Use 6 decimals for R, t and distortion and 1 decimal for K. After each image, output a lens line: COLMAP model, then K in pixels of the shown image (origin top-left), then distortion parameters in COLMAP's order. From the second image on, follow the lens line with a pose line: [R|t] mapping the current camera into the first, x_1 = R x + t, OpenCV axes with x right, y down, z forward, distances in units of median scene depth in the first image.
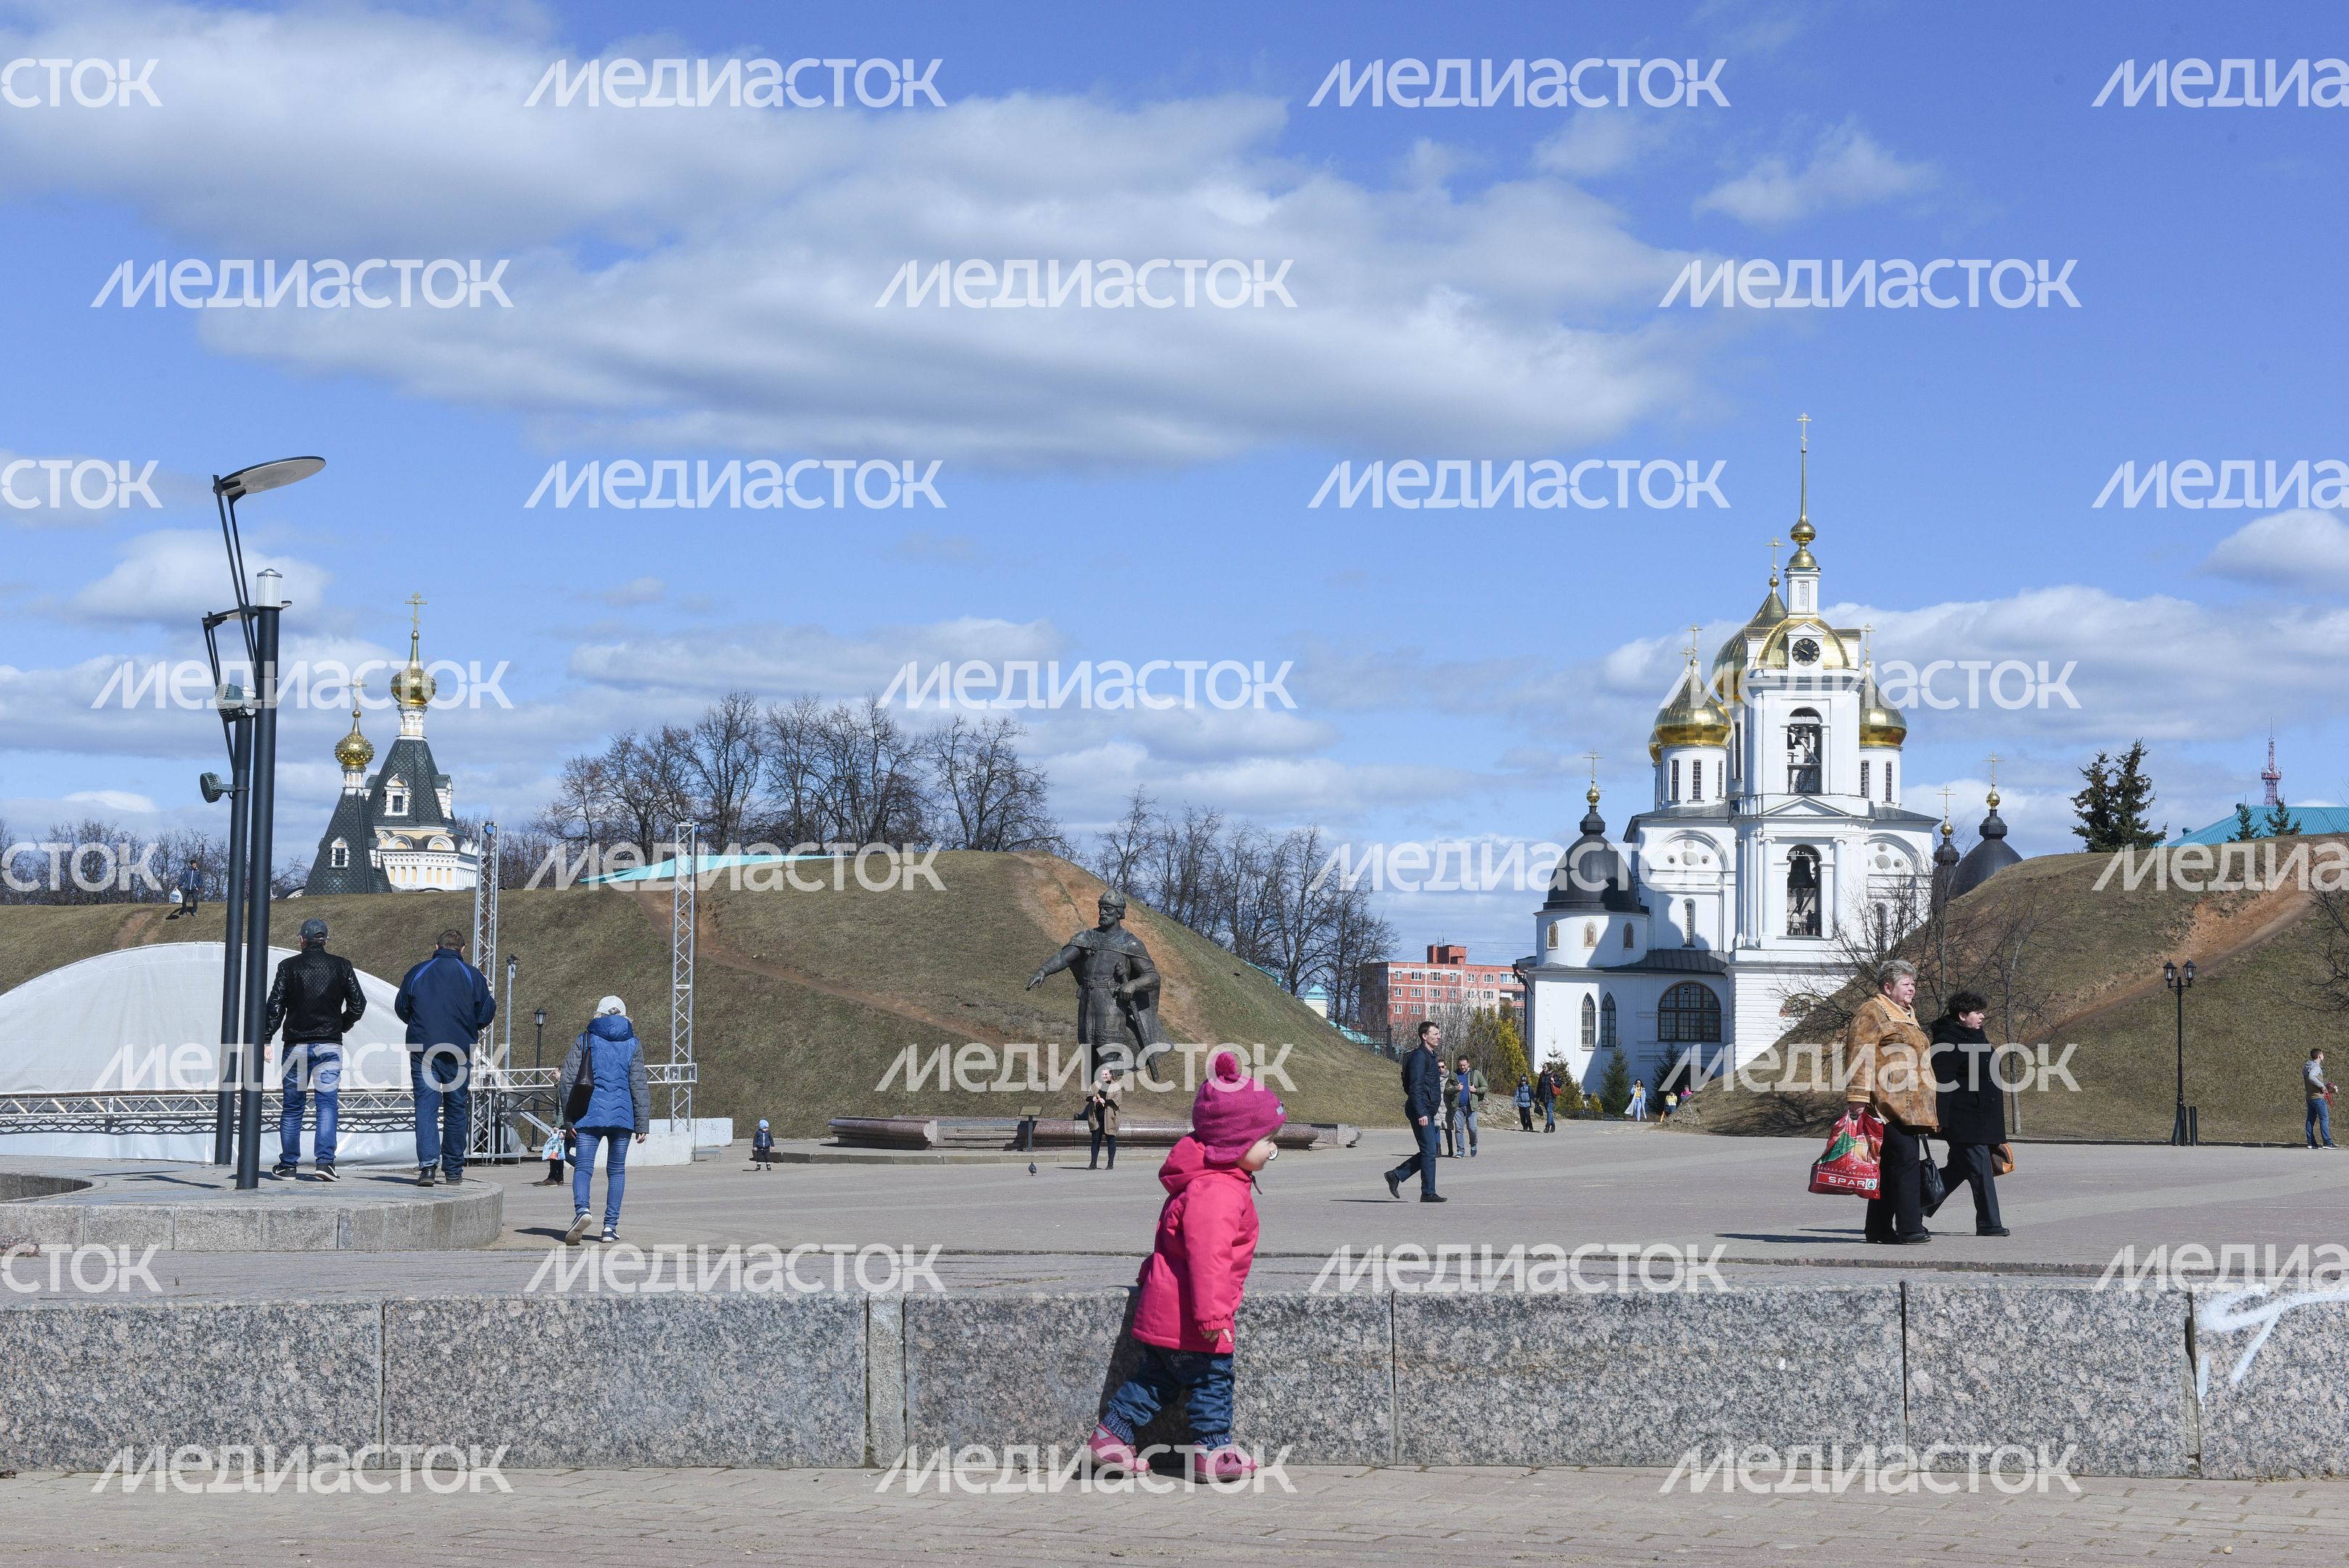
lens RADIAL K [[3716.2, 0, 1173.8], [0, 3716.2, 791.7], [0, 0, 1]] dist [0.188531, -0.072207]
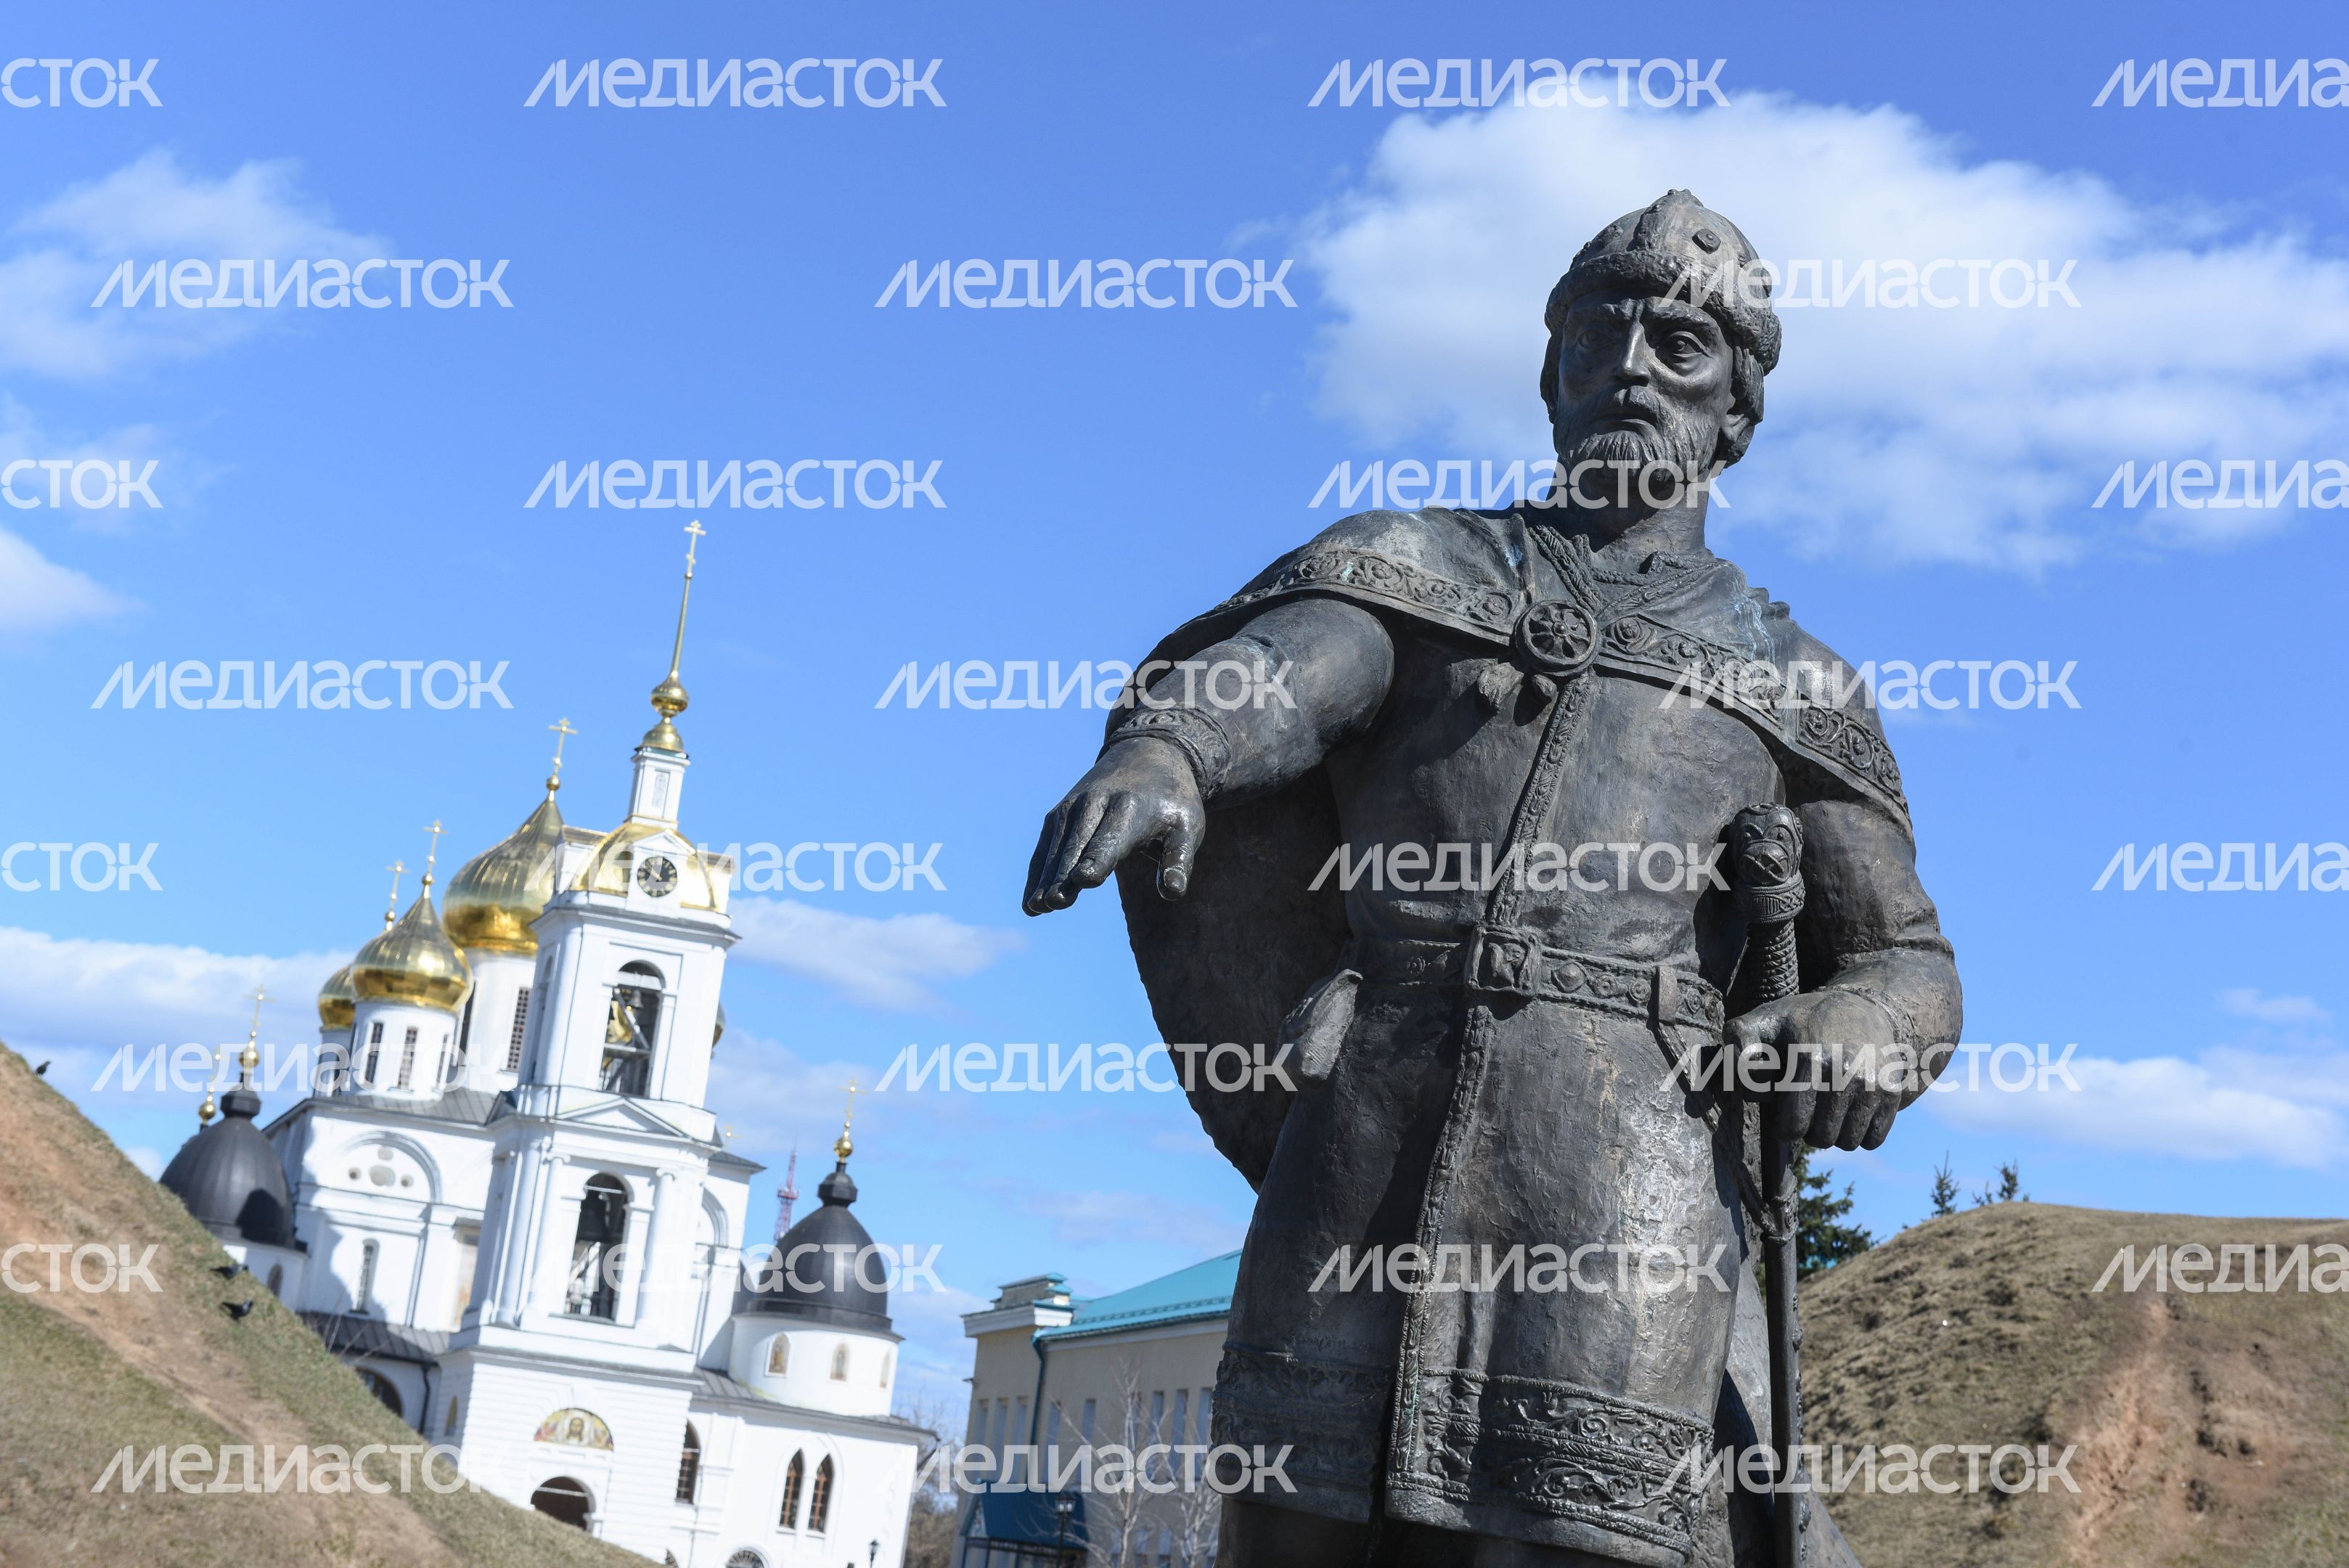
lens RADIAL K [[4181.1, 0, 1170.8], [0, 4181.1, 820.1], [0, 0, 1]] dist [0.171634, 0.060434]
pose [[0.908962, 0.170851, 0.380260, -0.027037], [-0.138343, 0.984092, -0.111463, 0.021457], [-0.393254, 0.048710, 0.918138, 0.301002]]
